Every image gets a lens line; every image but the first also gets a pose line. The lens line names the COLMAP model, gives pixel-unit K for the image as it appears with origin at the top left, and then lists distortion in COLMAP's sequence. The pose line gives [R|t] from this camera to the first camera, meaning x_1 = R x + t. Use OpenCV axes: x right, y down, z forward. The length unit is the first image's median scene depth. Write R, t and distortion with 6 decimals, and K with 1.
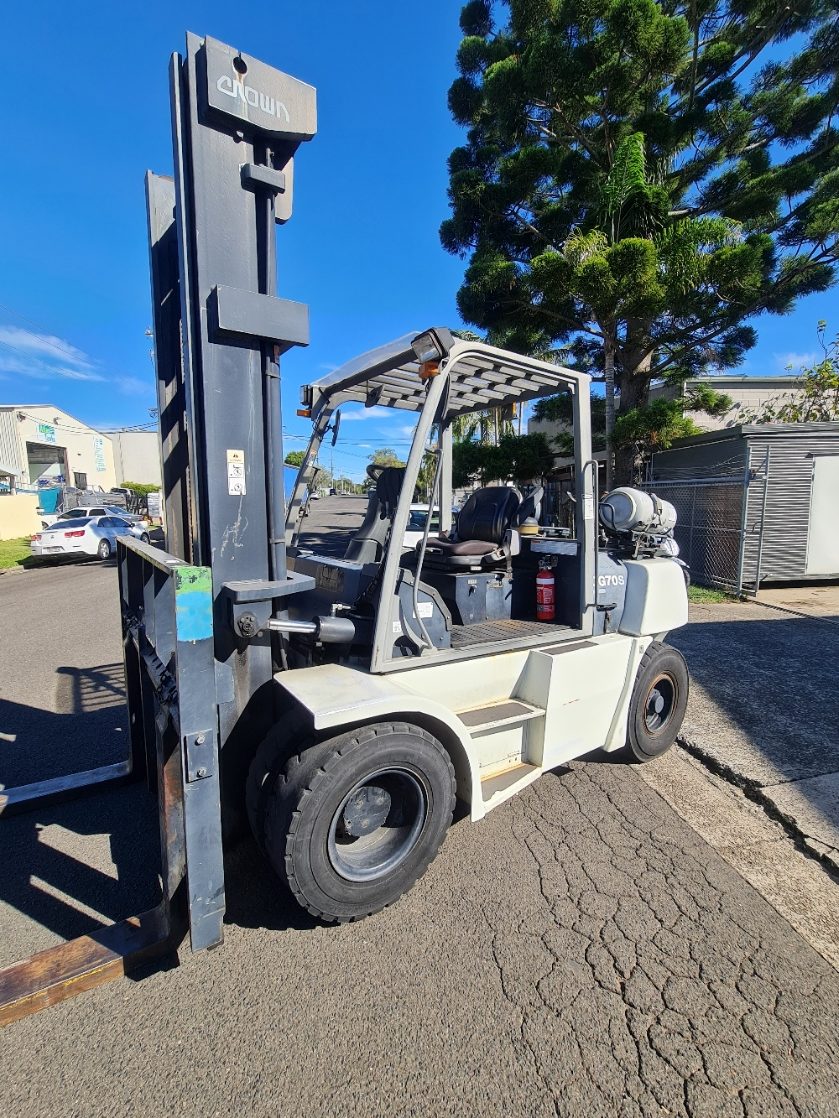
lens RADIAL K [[499.5, 0, 419.5], [0, 499.5, 559.0], [0, 0, 1]] dist [0.001220, 0.000570]
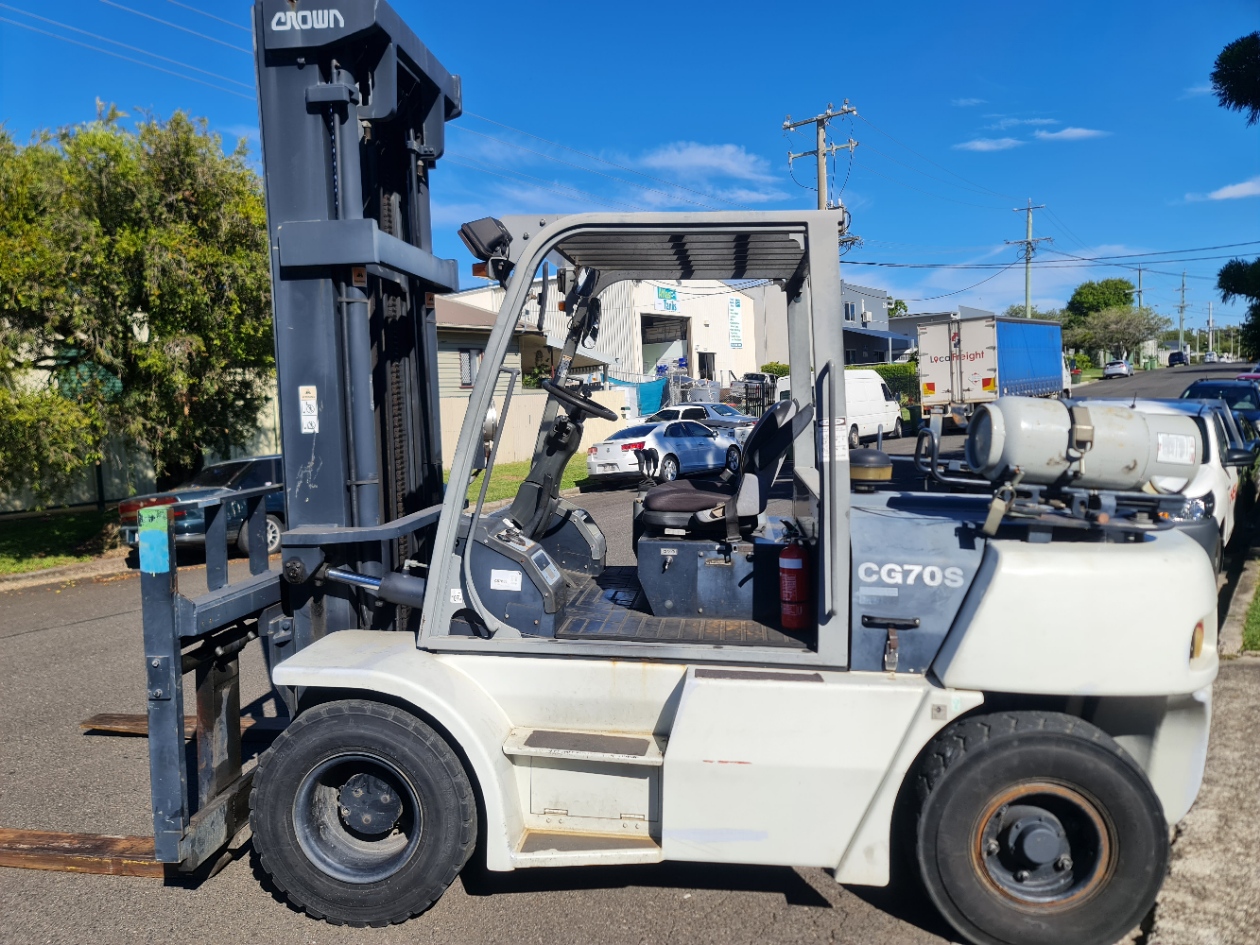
lens RADIAL K [[912.4, 0, 630.0], [0, 912.4, 472.5], [0, 0, 1]] dist [0.056445, -0.000203]
pose [[0.757506, 0.034017, -0.651941, 0.852424], [-0.046696, 0.998907, -0.002137, -0.054259], [0.651155, 0.032062, 0.758267, 0.052941]]
